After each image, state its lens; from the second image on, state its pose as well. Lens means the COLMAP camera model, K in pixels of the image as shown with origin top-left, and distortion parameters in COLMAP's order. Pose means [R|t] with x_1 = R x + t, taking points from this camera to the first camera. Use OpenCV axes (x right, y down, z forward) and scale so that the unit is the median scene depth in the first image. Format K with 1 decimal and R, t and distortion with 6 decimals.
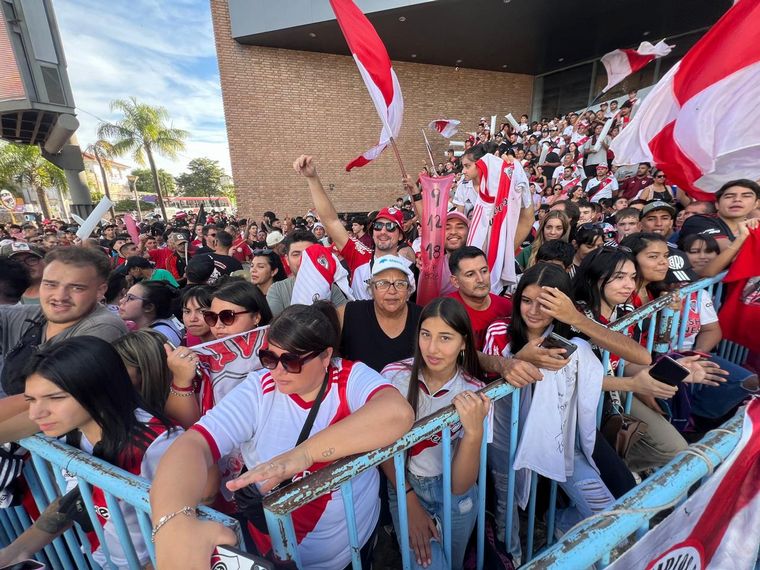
lens RADIAL K [[299.1, 0, 377.4], [0, 299.1, 288.8], [0, 0, 1]] dist [-0.000200, -0.000332]
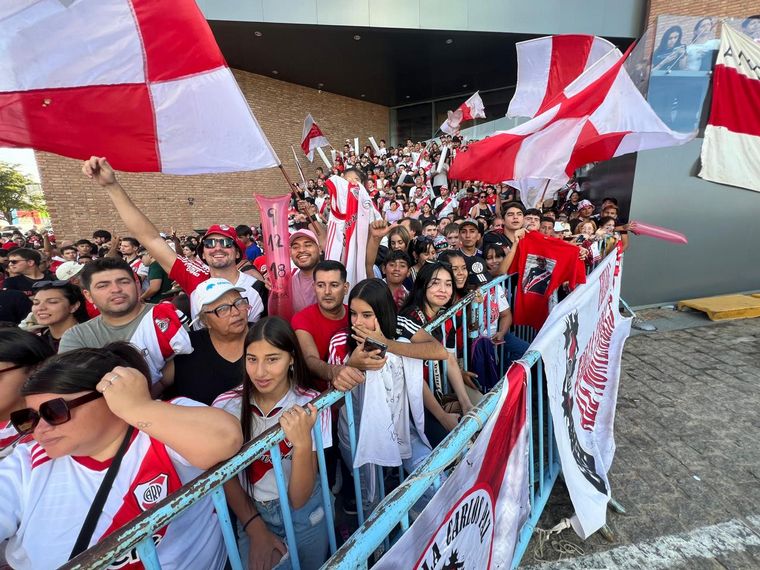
lens RADIAL K [[300.4, 0, 376.3], [0, 300.4, 287.3], [0, 0, 1]] dist [0.005251, -0.000061]
pose [[0.932432, -0.086888, 0.350743, 0.121848], [0.104384, 0.994046, -0.031247, -0.002814], [-0.345939, 0.065748, 0.935950, -0.053954]]
